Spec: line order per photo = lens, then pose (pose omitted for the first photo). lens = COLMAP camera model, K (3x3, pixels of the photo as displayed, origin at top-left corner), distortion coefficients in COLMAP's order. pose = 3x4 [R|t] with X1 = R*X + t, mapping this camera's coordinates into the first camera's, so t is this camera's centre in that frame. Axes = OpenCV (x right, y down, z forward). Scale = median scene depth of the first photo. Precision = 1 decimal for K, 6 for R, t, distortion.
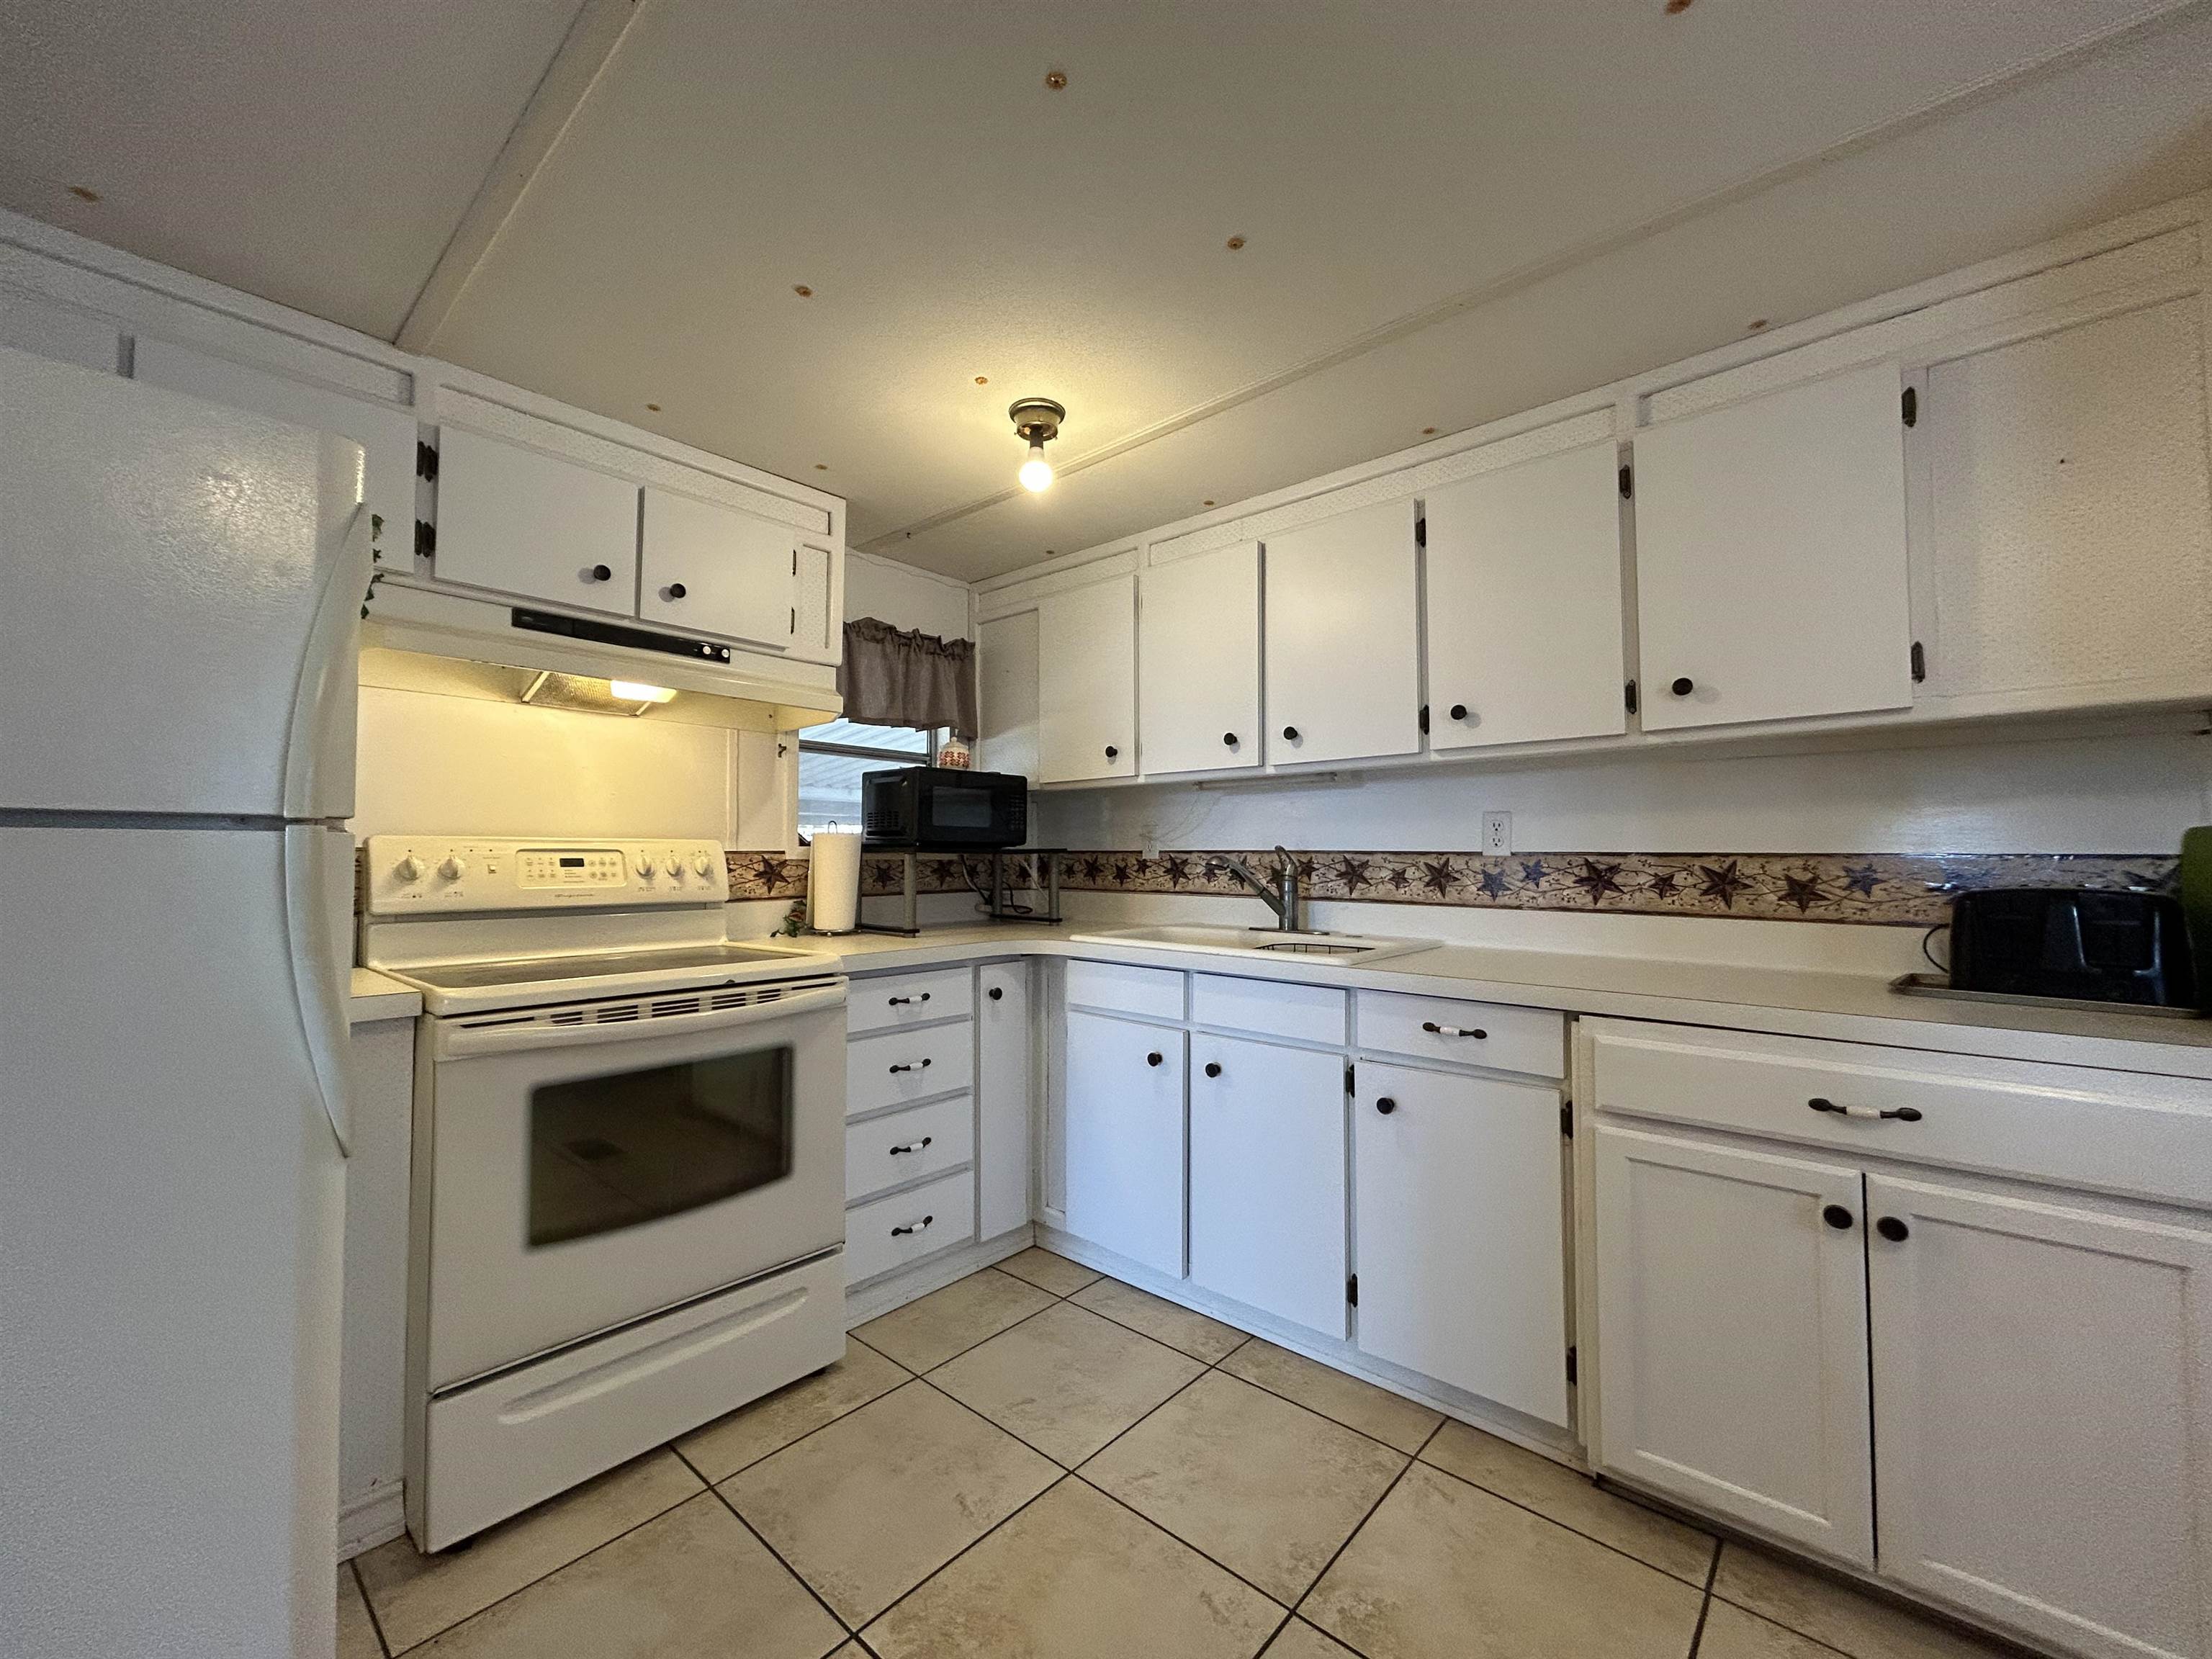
lens RADIAL K [[884.2, 0, 1101.8], [0, 884.2, 830.6], [0, 0, 1]] dist [-0.002694, -0.000431]
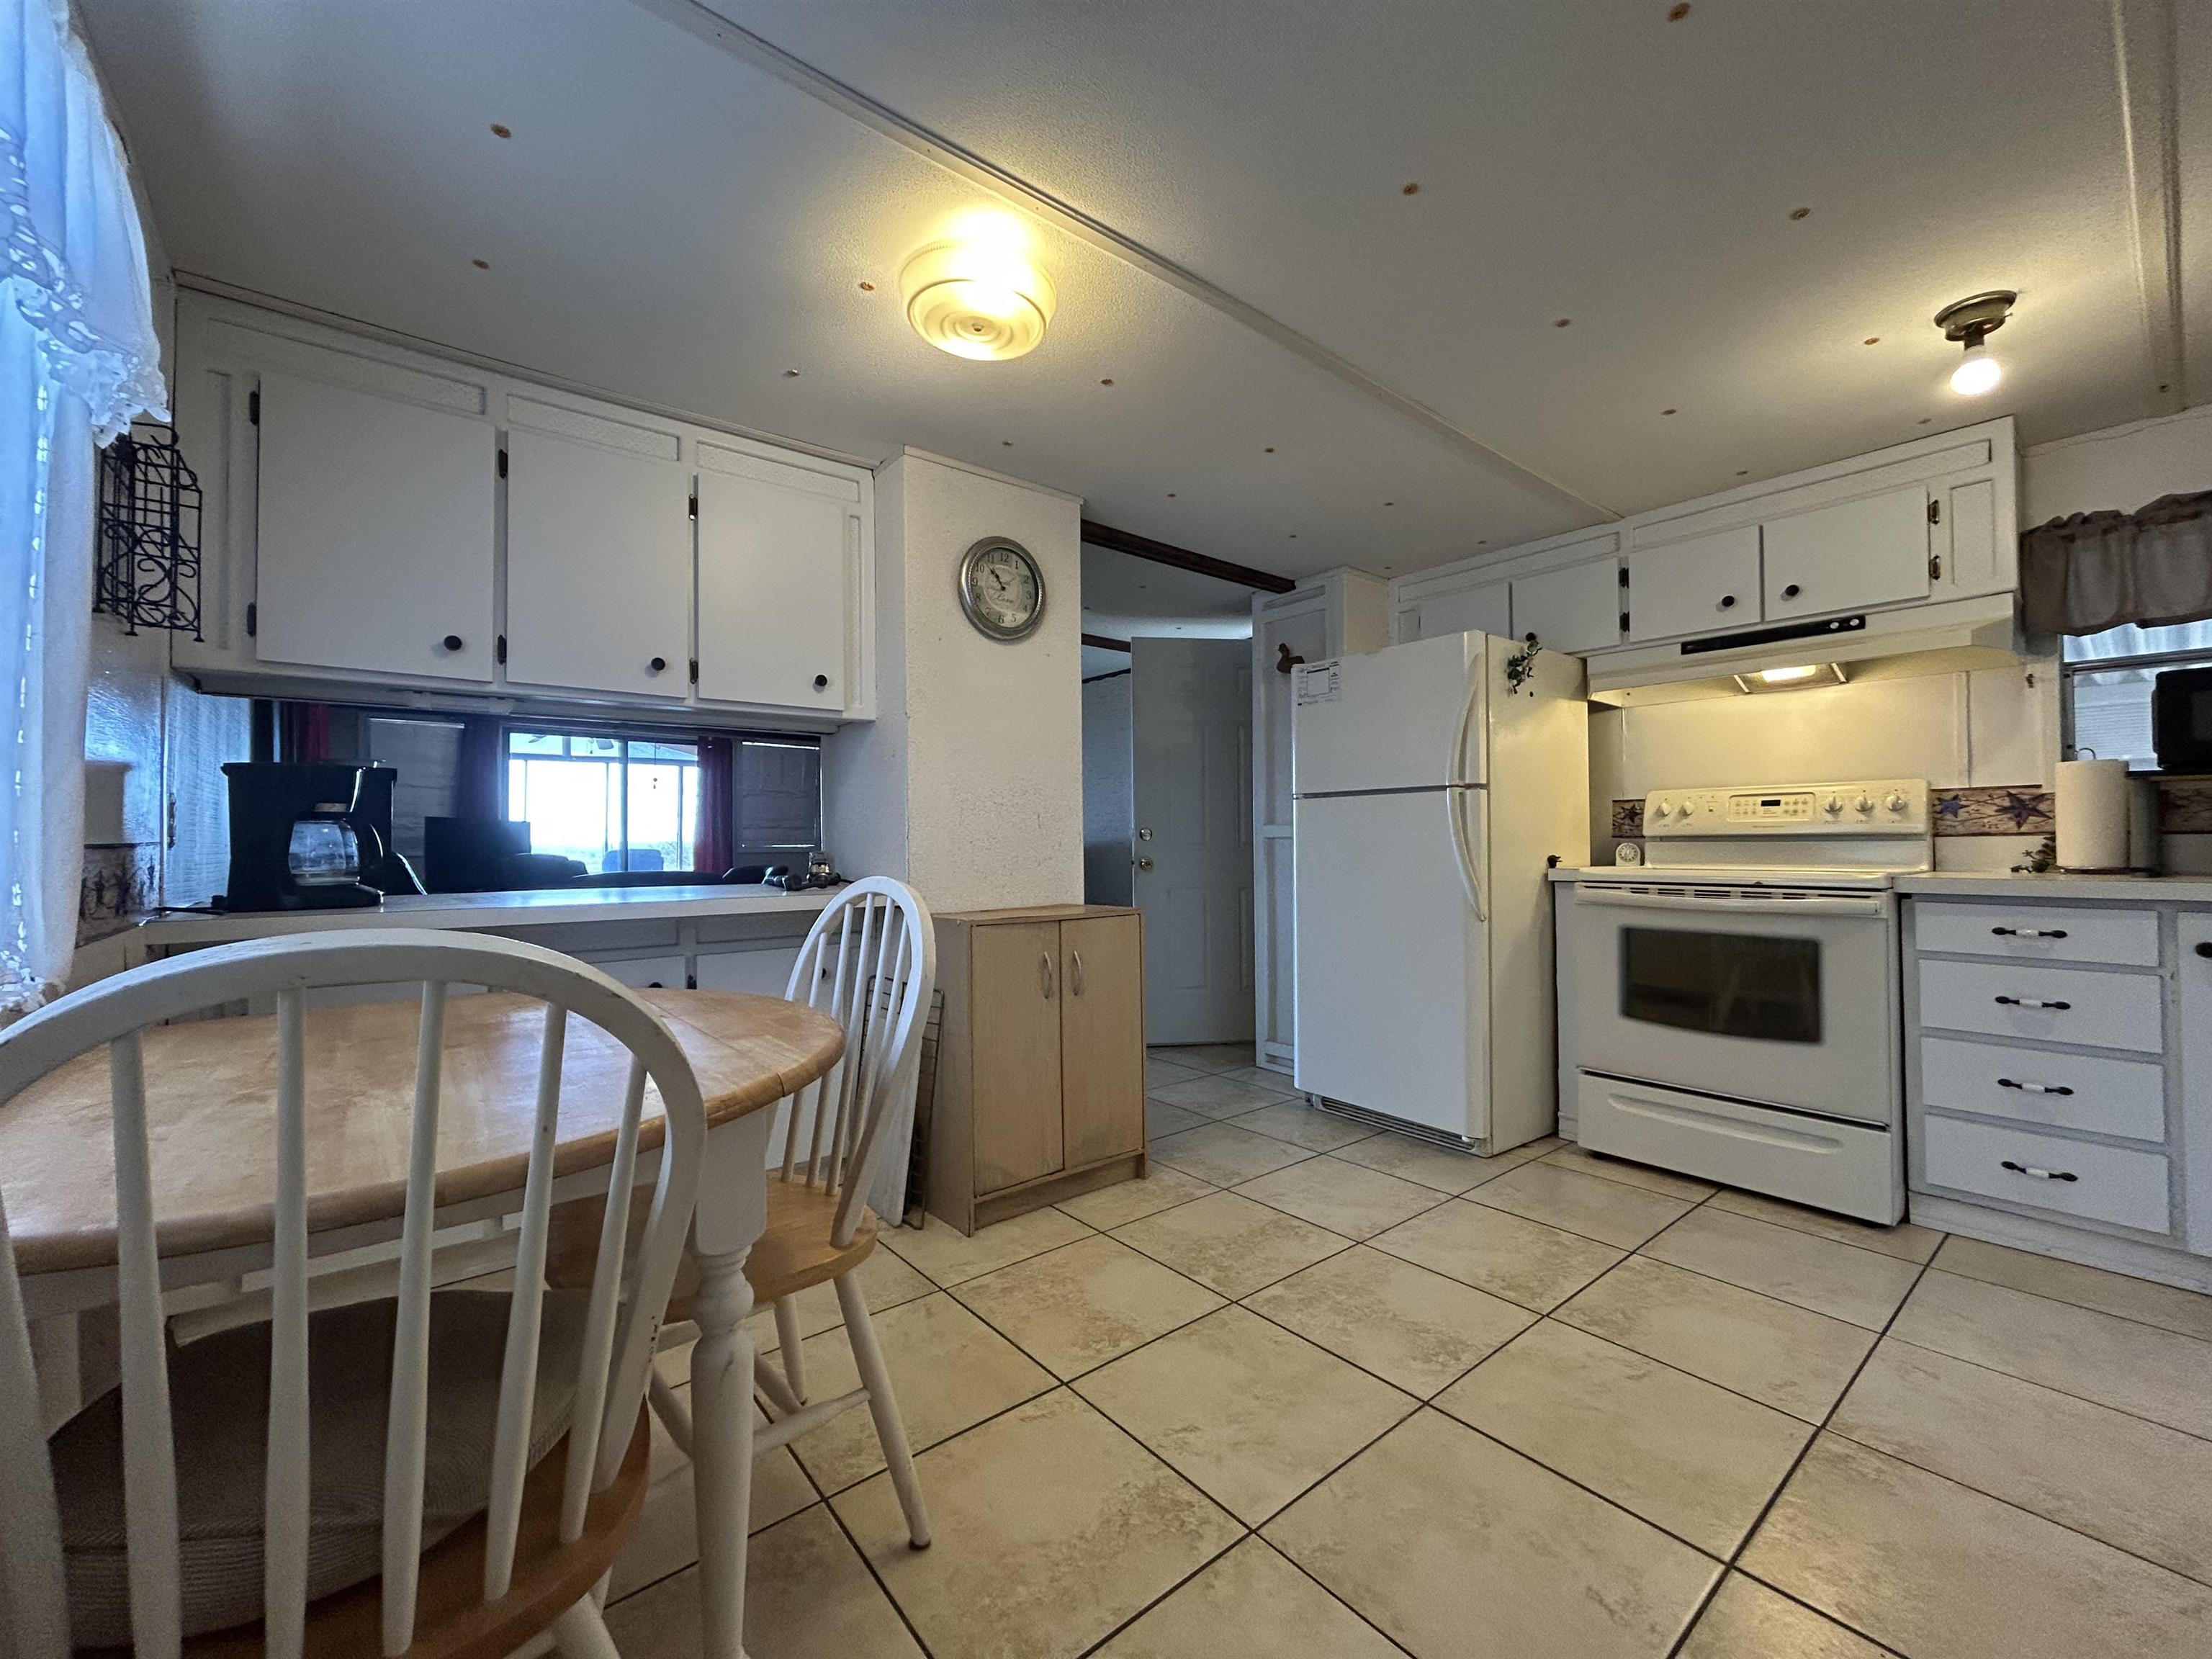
lens RADIAL K [[884.2, 0, 1095.3], [0, 884.2, 834.5], [0, 0, 1]] dist [-0.002694, -0.000431]
pose [[-0.170672, -0.008120, -0.985294, 0.923385], [0.035470, 0.999267, -0.014380, 0.066260], [0.984689, -0.037403, -0.170259, 0.187121]]
